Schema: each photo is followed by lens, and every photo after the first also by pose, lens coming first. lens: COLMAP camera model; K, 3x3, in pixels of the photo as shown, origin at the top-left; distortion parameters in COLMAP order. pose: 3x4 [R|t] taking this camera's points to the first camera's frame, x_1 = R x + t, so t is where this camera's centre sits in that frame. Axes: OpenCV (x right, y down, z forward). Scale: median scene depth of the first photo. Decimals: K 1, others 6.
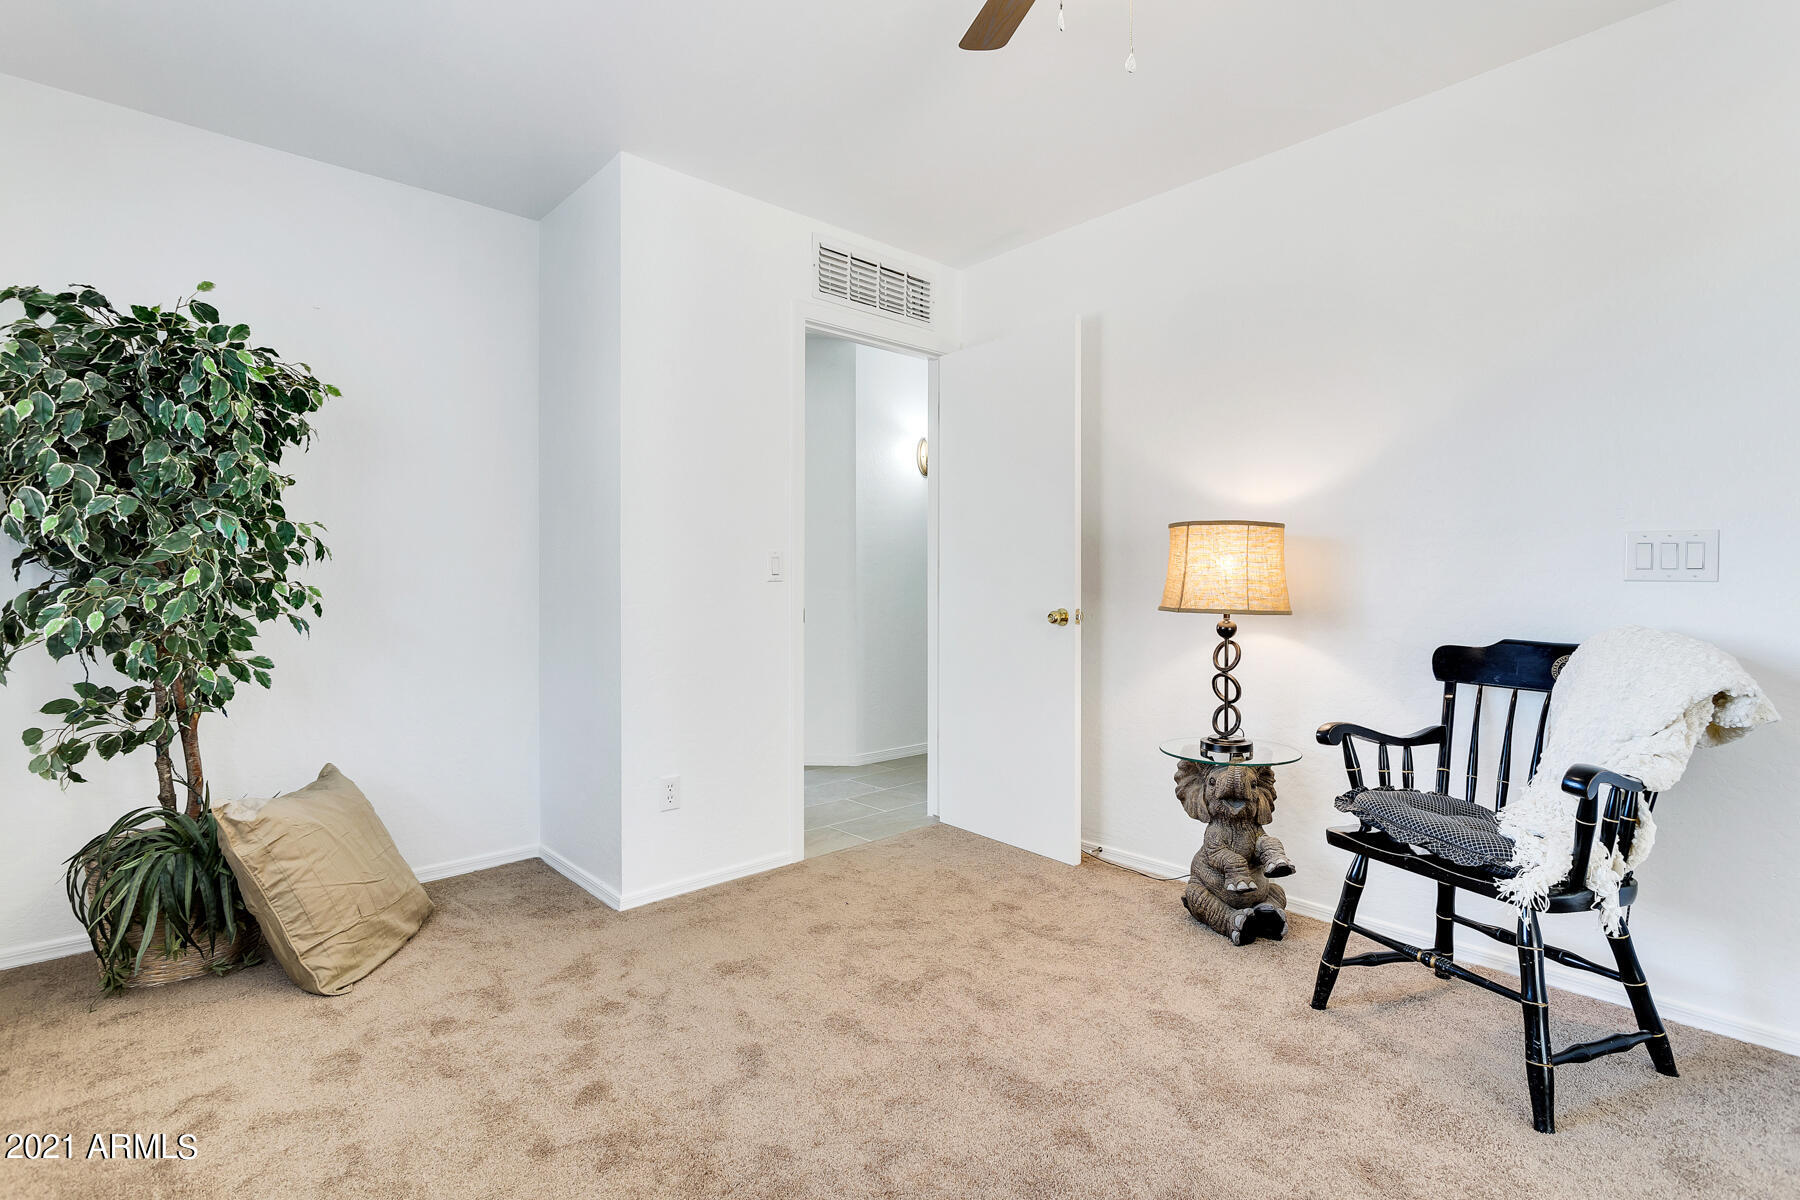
lens RADIAL K [[831.8, 0, 906.0], [0, 831.8, 577.7], [0, 0, 1]] dist [-0.011835, -0.000249]
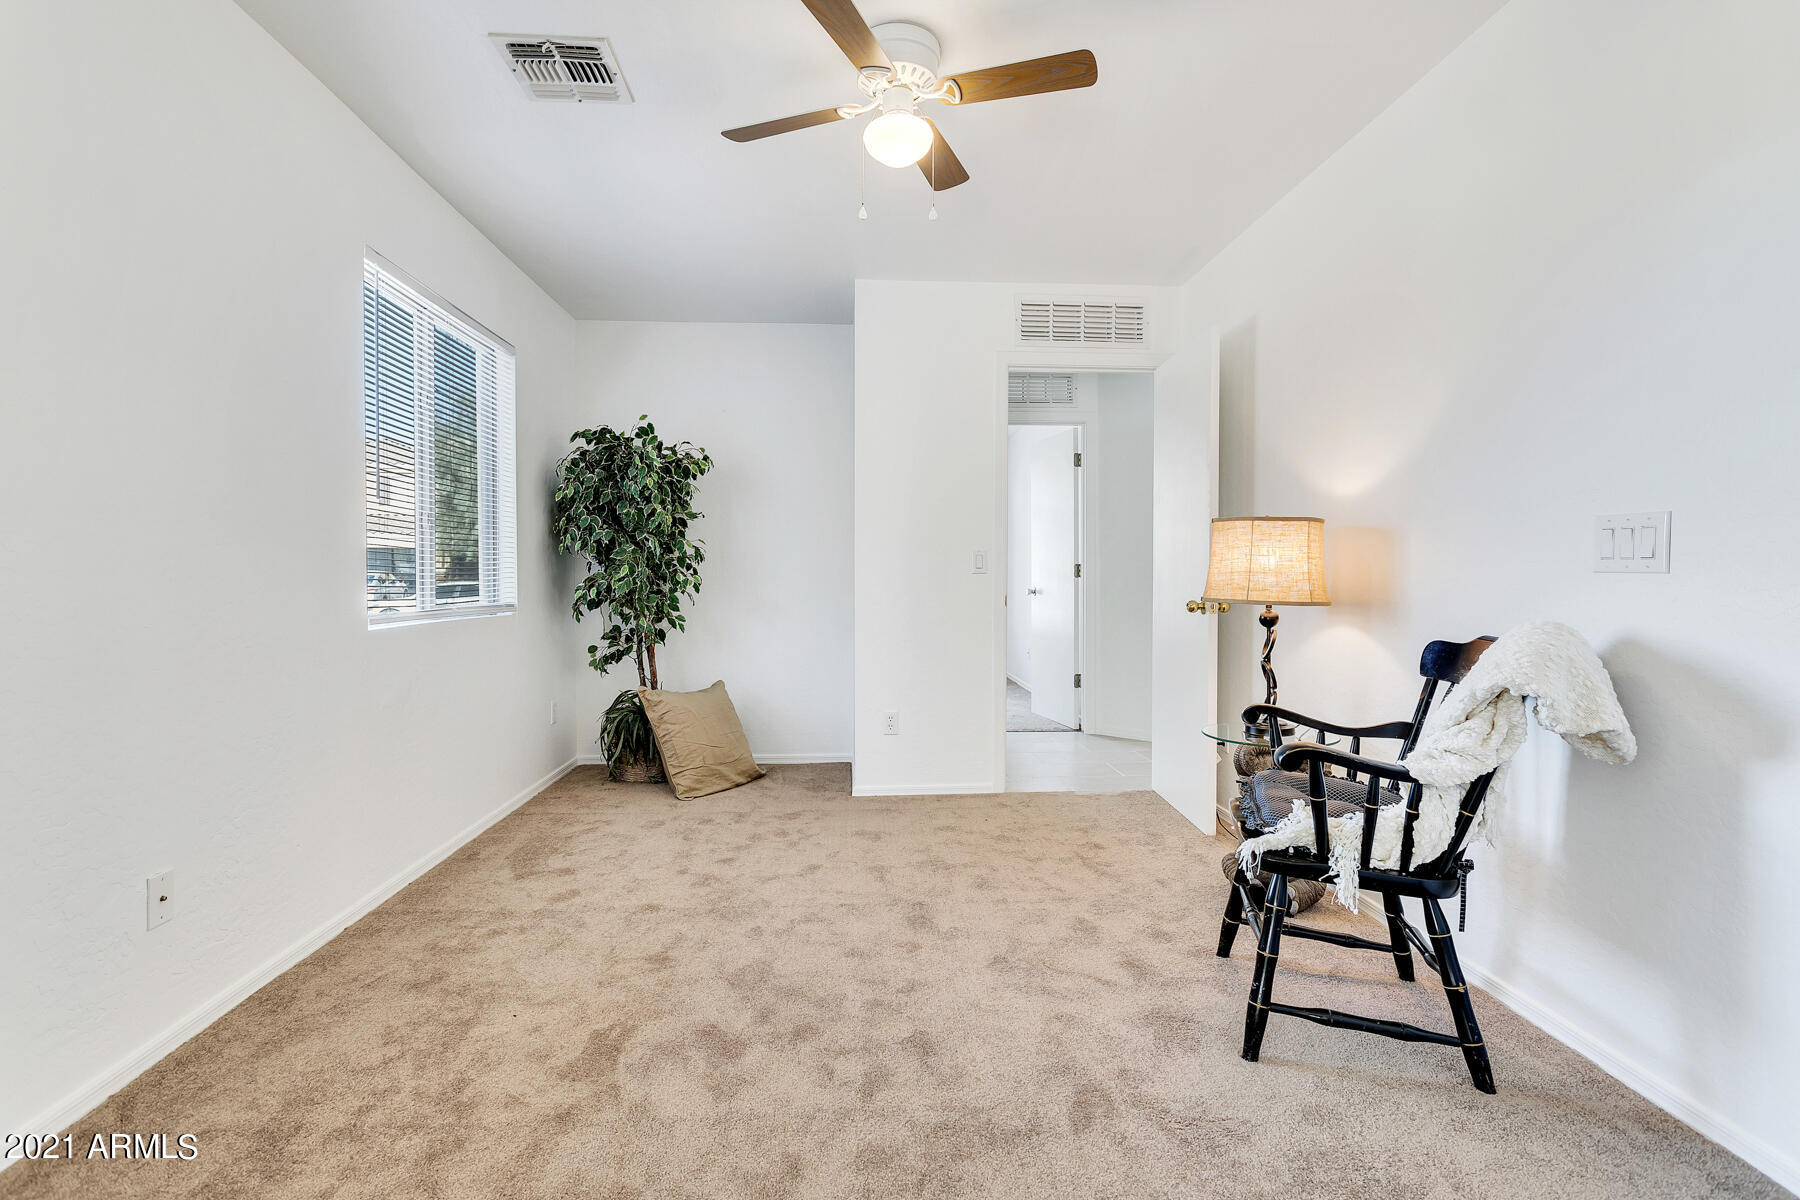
lens RADIAL K [[831.5, 0, 923.1], [0, 831.5, 579.5], [0, 0, 1]] dist [-0.053224, -0.000007]
pose [[0.790982, 0.004788, -0.611820, 0.799810], [0.001623, 0.999949, 0.009922, 0.001982], [0.611837, -0.008841, 0.790935, -0.105953]]
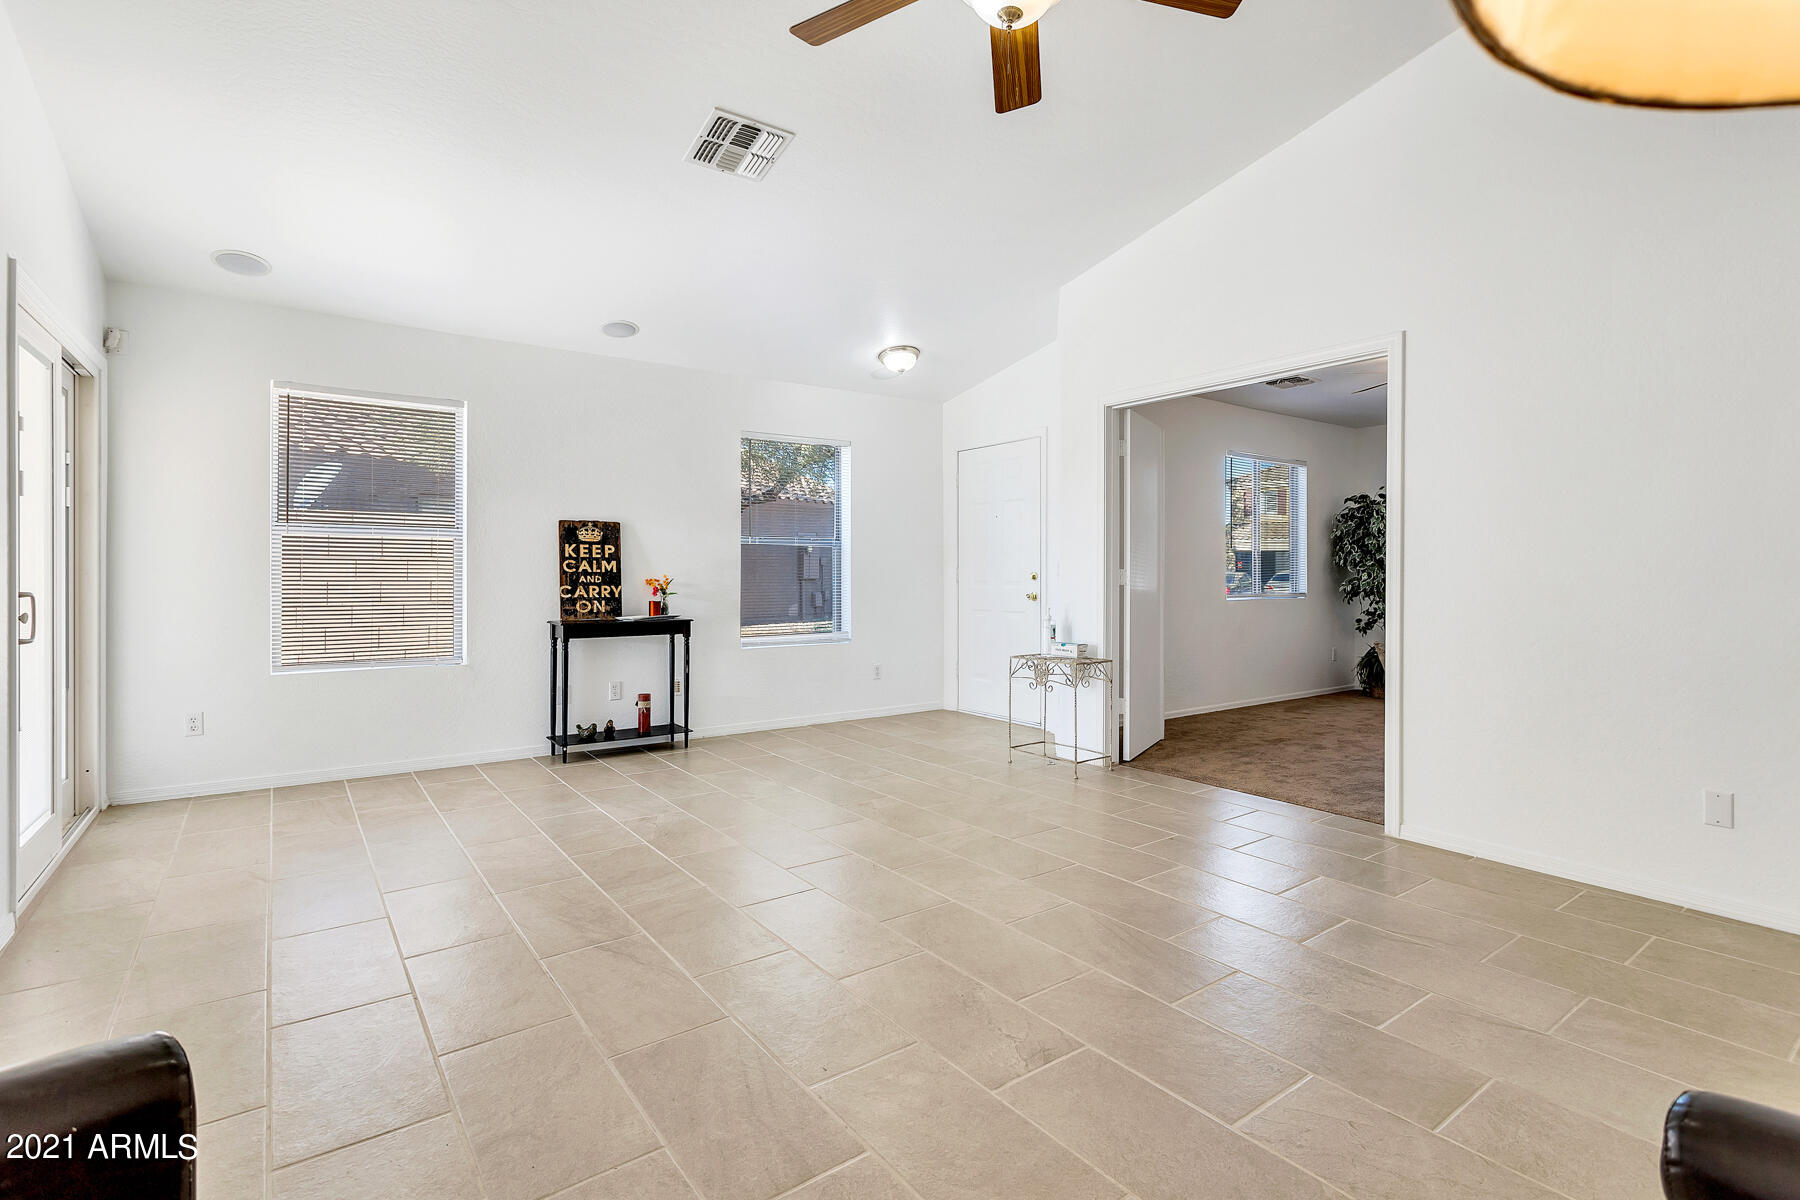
lens RADIAL K [[857.0, 0, 895.1], [0, 857.0, 574.1], [0, 0, 1]] dist [0.000751, 0.000850]
pose [[-0.127977, 0.005124, -0.991764, 2.766860], [0.003304, 0.999983, 0.004740, -0.028774], [0.991772, -0.002671, -0.127992, -0.492534]]
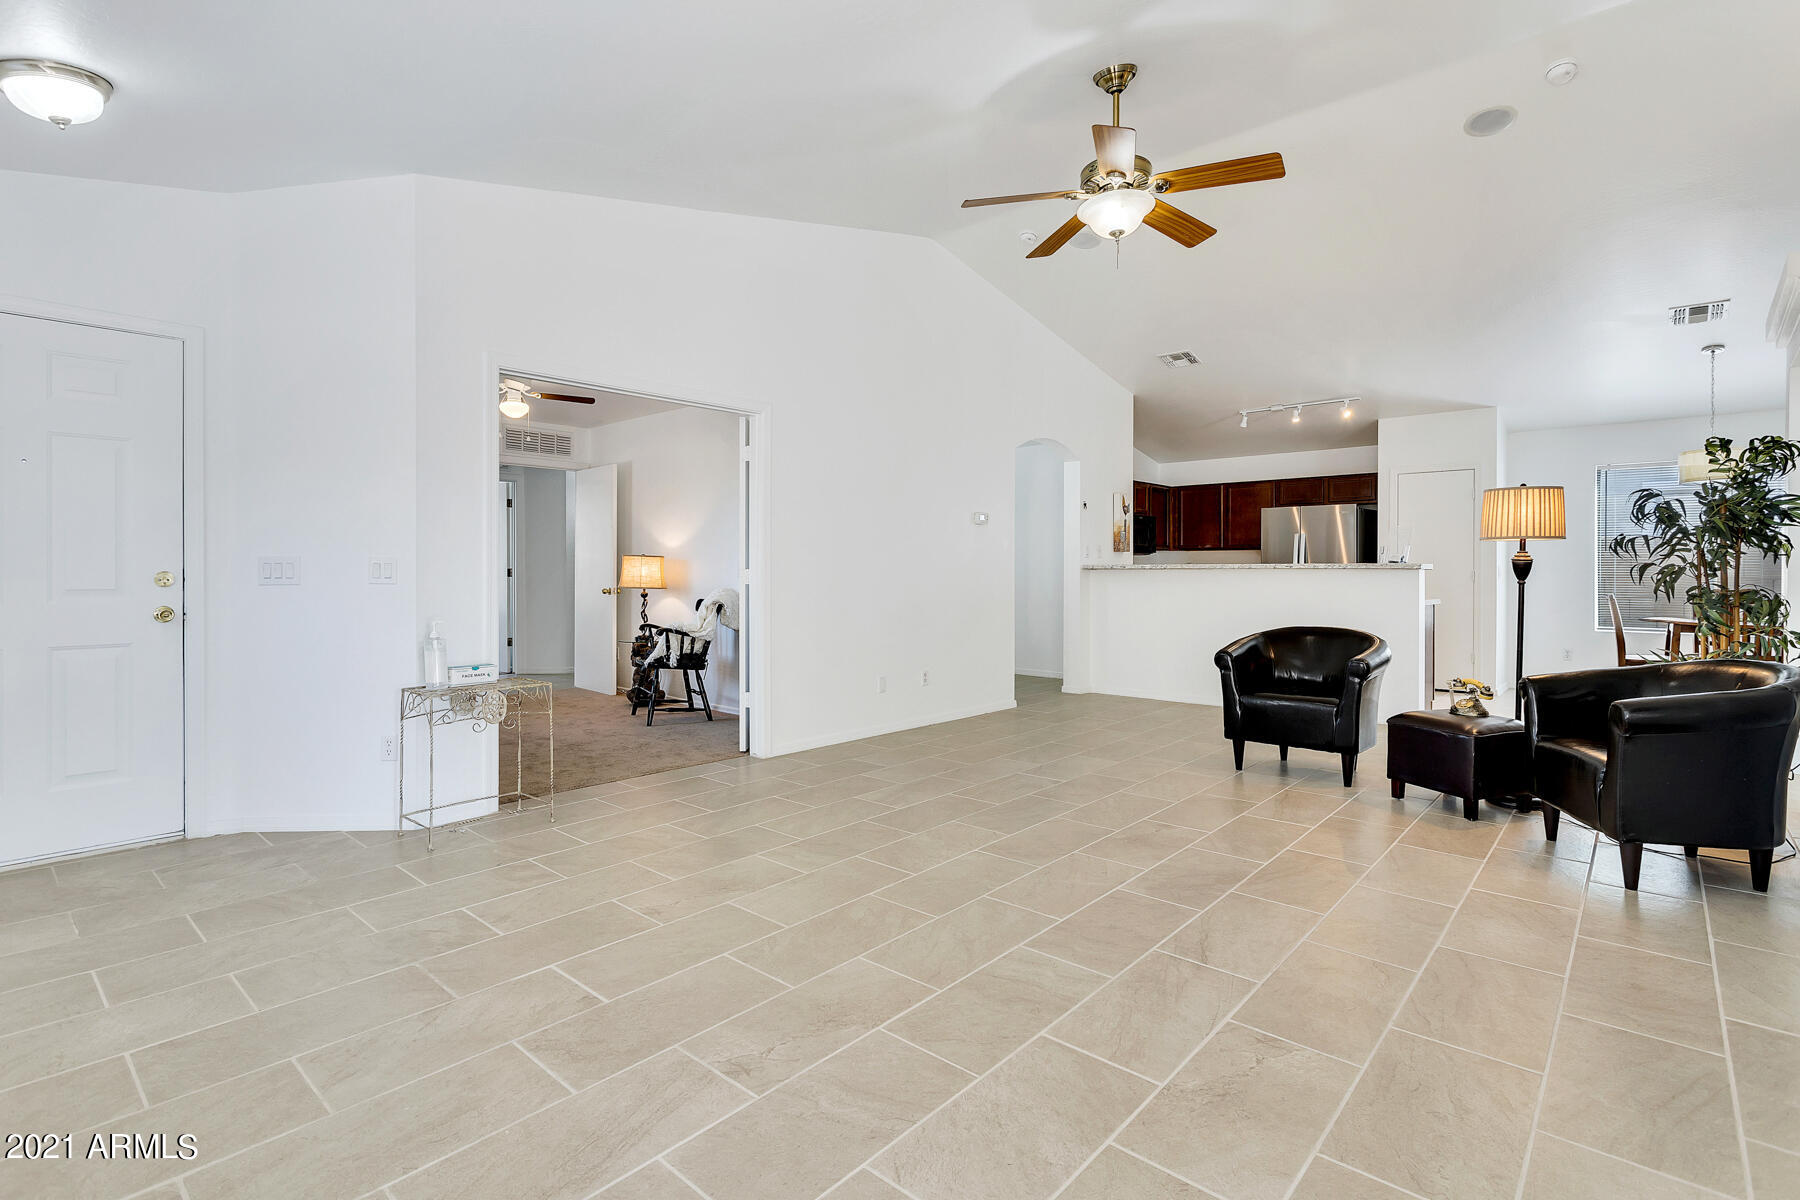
lens RADIAL K [[857.0, 0, 895.1], [0, 857.0, 574.1], [0, 0, 1]] dist [0.000751, 0.000850]
pose [[0.996194, 0.003717, 0.087081, 1.131598], [-0.004605, 0.999939, 0.009996, -0.043314], [-0.087038, -0.010359, 0.996151, -2.160579]]
